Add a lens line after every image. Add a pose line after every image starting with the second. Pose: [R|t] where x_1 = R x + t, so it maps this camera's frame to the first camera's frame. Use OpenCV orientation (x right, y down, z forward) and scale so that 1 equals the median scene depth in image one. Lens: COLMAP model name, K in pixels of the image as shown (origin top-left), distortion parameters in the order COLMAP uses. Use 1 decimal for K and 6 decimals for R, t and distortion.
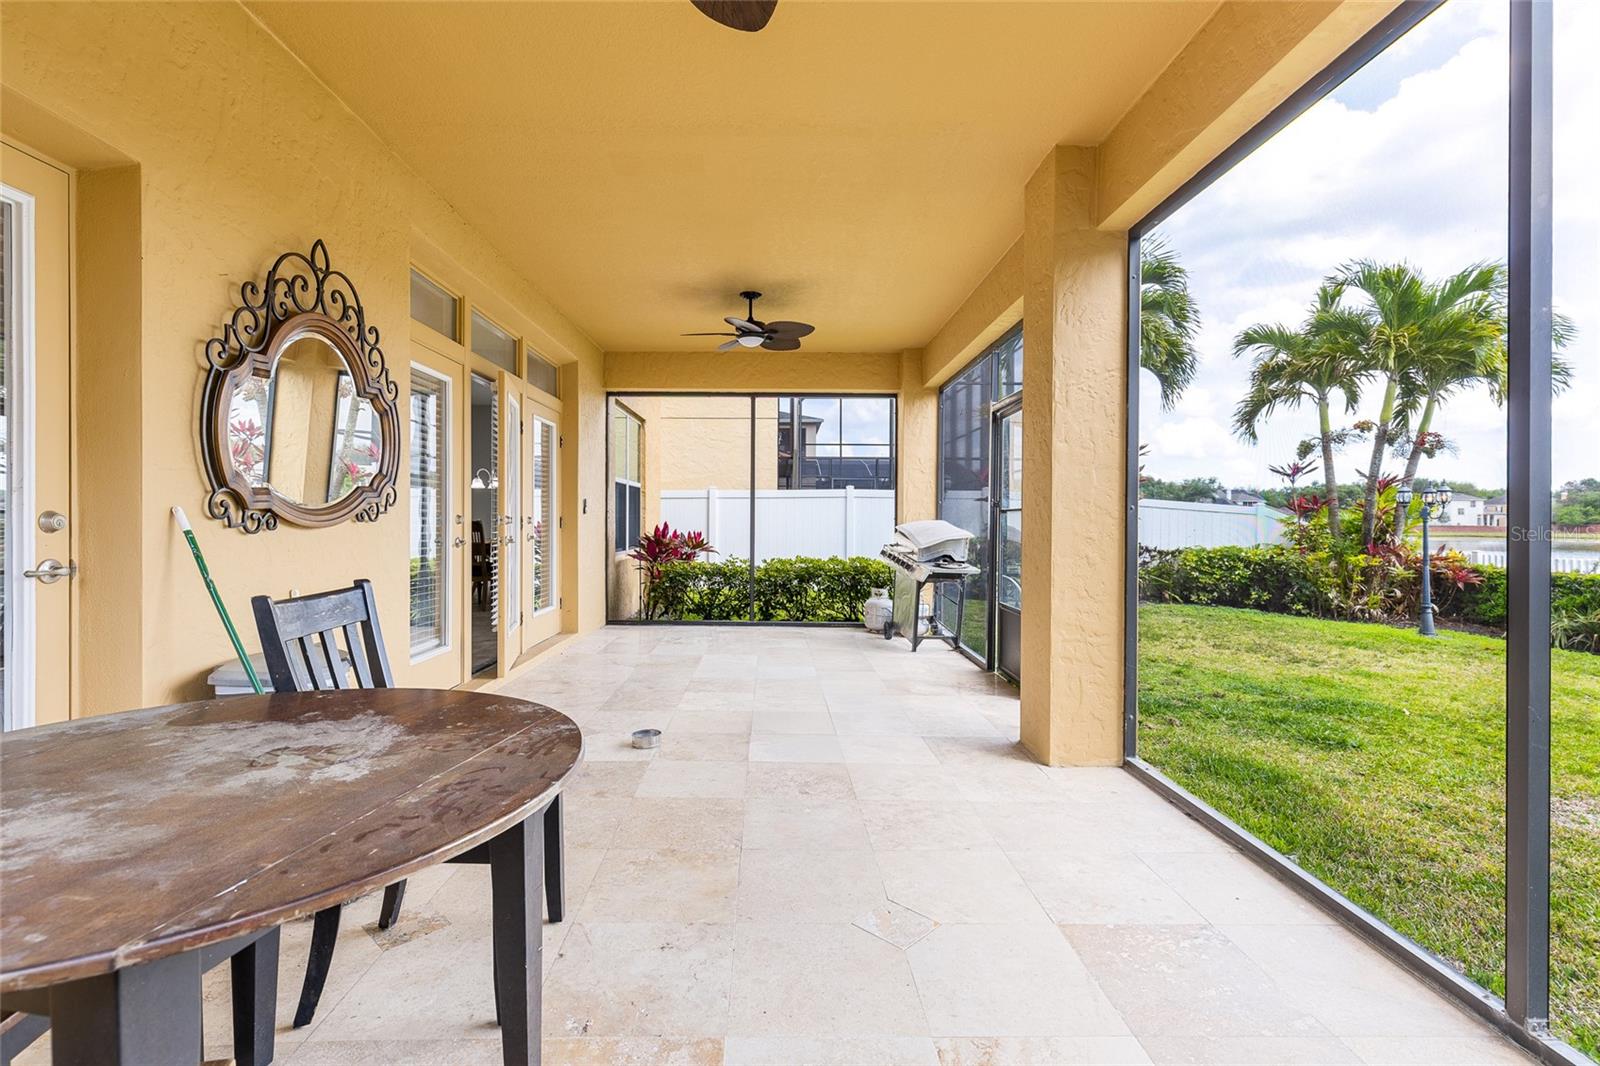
lens RADIAL K [[717.4, 0, 801.7], [0, 717.4, 524.0], [0, 0, 1]] dist [0.001548, -0.000686]
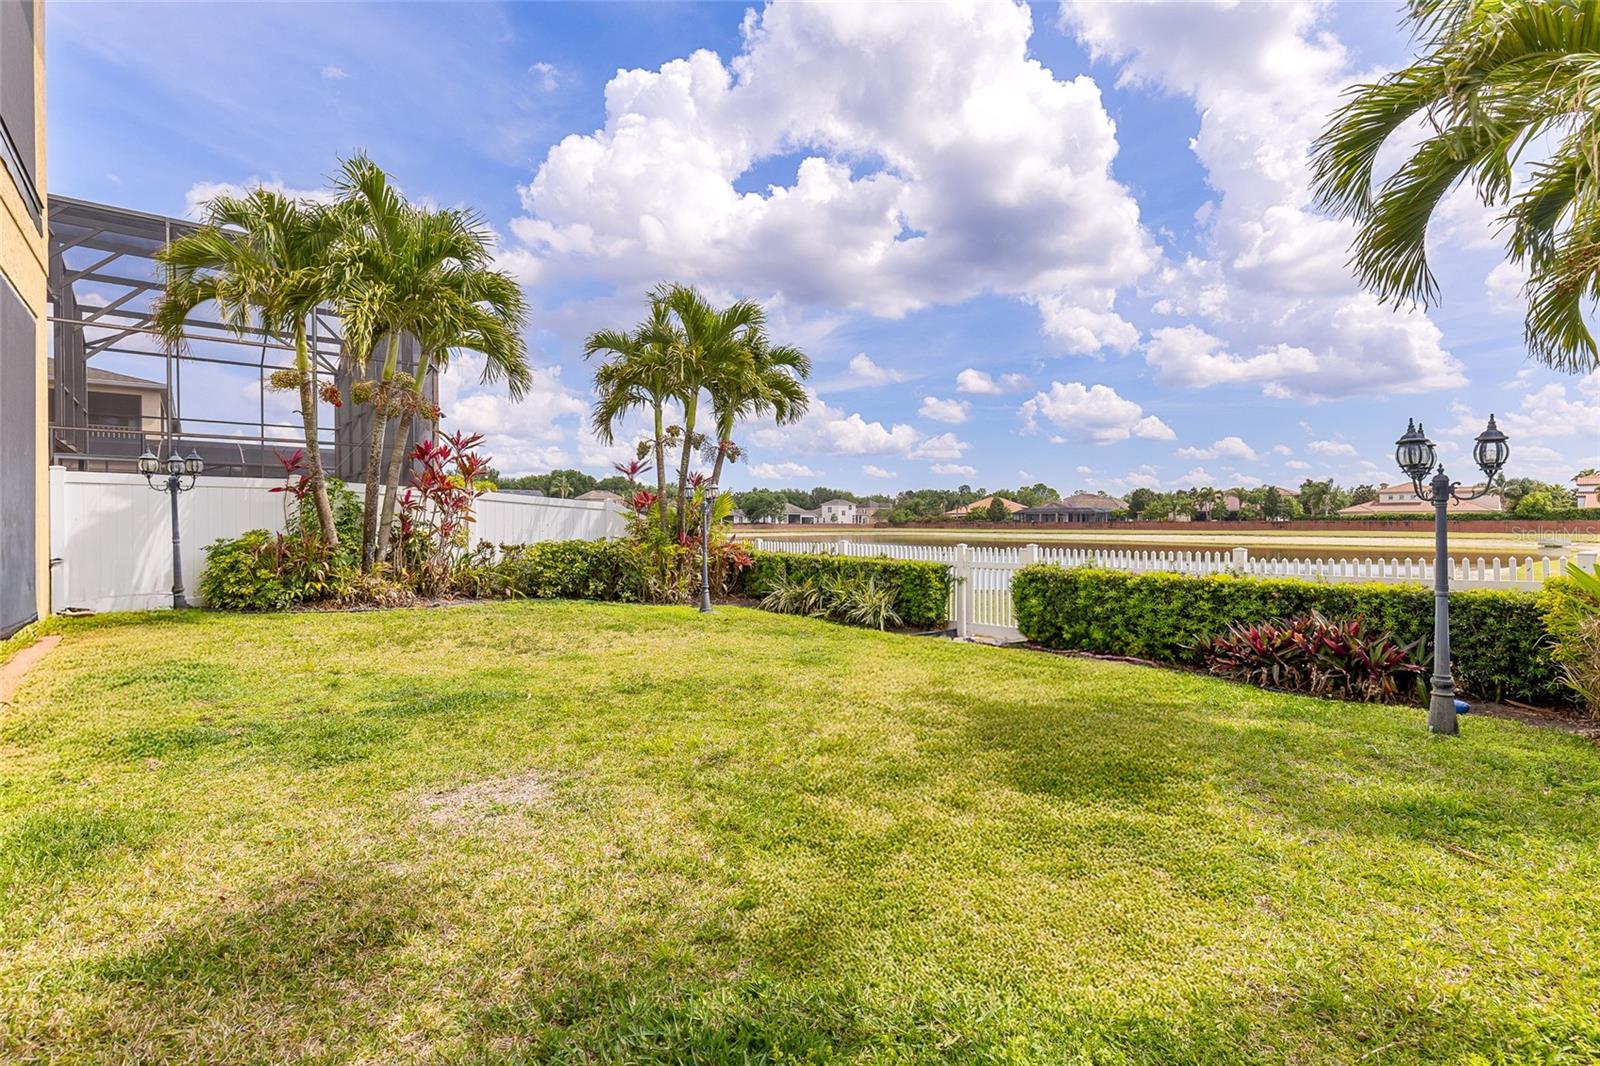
lens RADIAL K [[717.4, 0, 799.8], [0, 717.4, 534.0], [0, 0, 1]] dist [0.001548, -0.000686]
pose [[0.783646, -0.016533, 0.620988, 0.215970], [0.009262, 0.999846, 0.014931, 0.010185], [-0.621139, -0.005949, 0.783678, -0.005132]]
